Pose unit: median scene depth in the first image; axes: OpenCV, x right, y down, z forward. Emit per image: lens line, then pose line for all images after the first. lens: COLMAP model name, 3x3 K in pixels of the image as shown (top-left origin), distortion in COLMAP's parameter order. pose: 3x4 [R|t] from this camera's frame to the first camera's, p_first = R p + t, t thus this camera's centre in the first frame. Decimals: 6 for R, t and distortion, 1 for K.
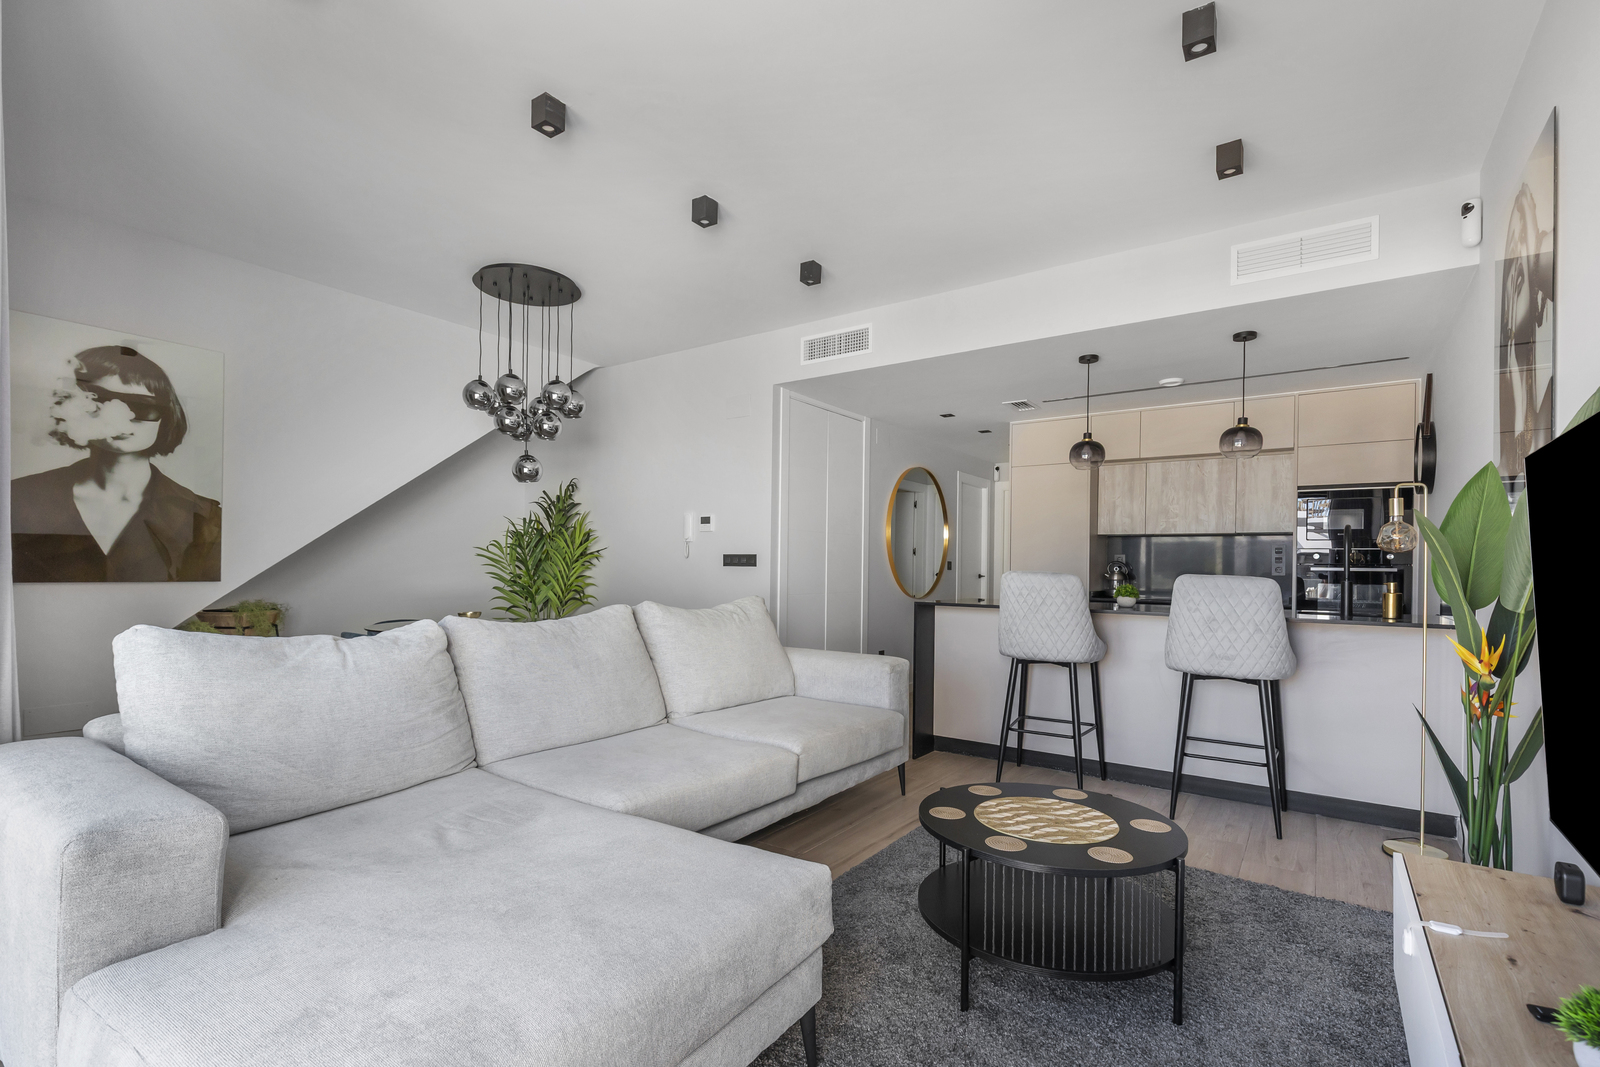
lens RADIAL K [[734.5, 0, 791.5], [0, 734.5, 571.0], [0, 0, 1]] dist [-0.001202, -0.000128]
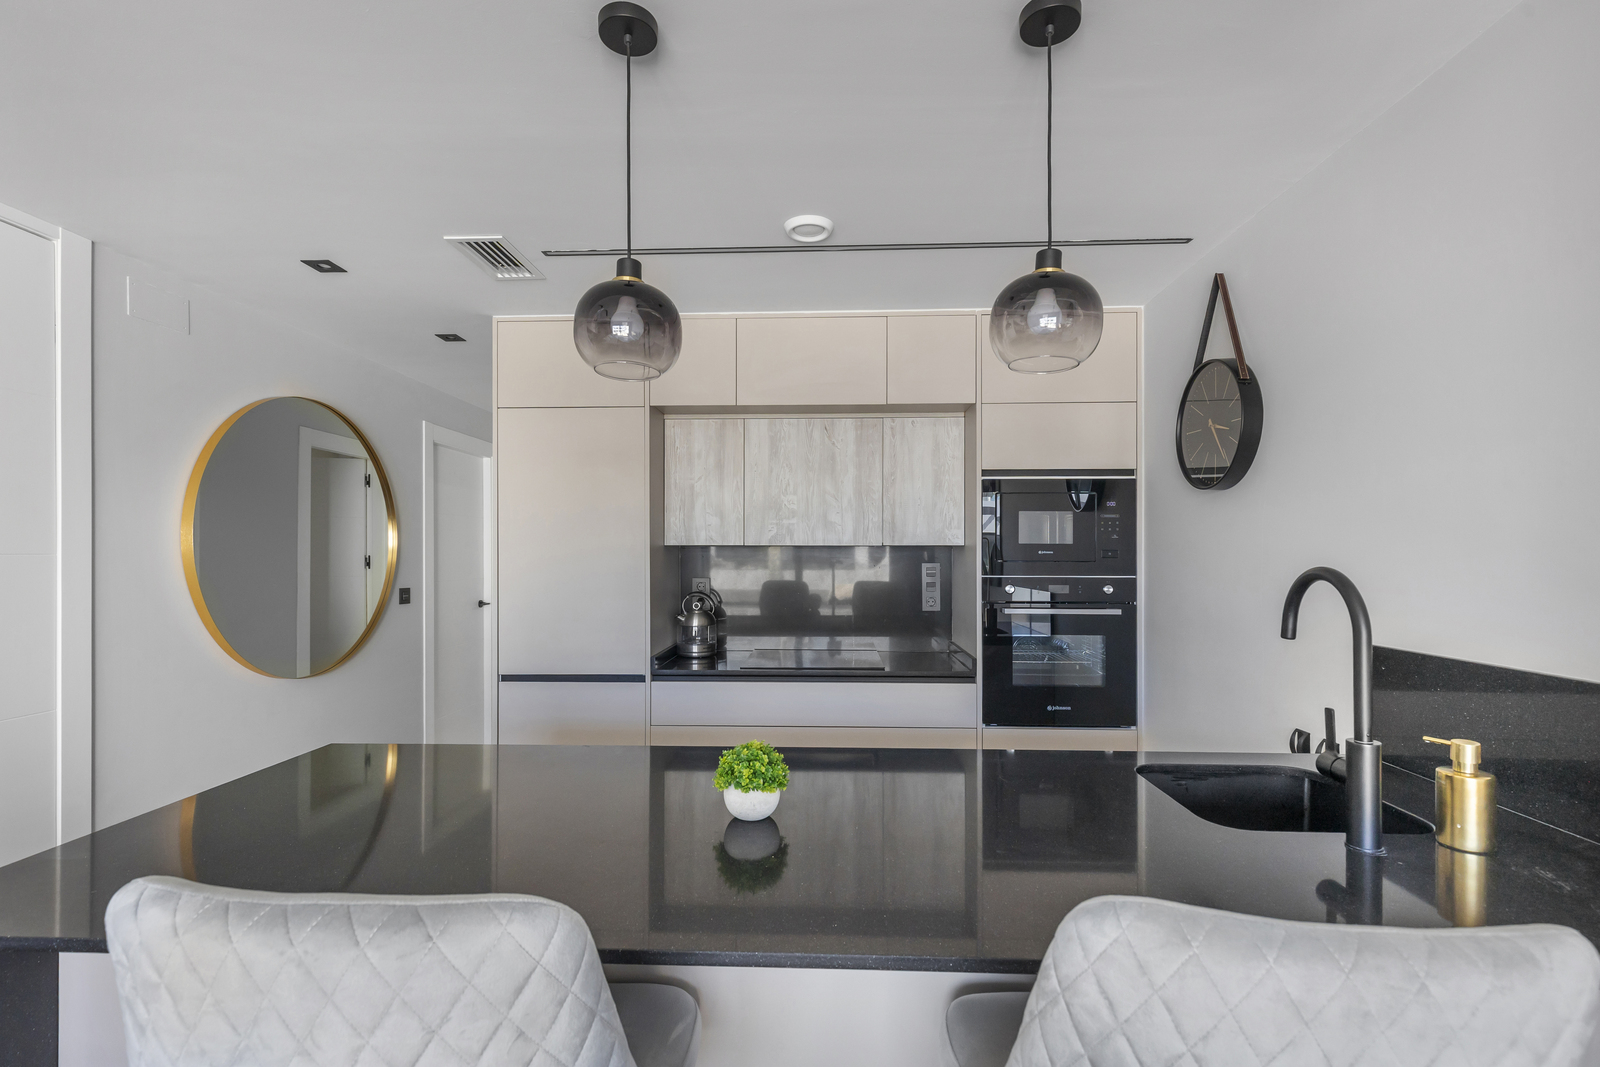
lens RADIAL K [[727.6, 0, 799.9], [0, 727.6, 549.4], [0, 0, 1]] dist [0.003427, 0.000108]
pose [[0.837636, -0.008878, 0.546157, 0.324527], [0.014328, 0.999881, -0.005722, -0.066257], [-0.546041, 0.012619, 0.837663, 0.775388]]
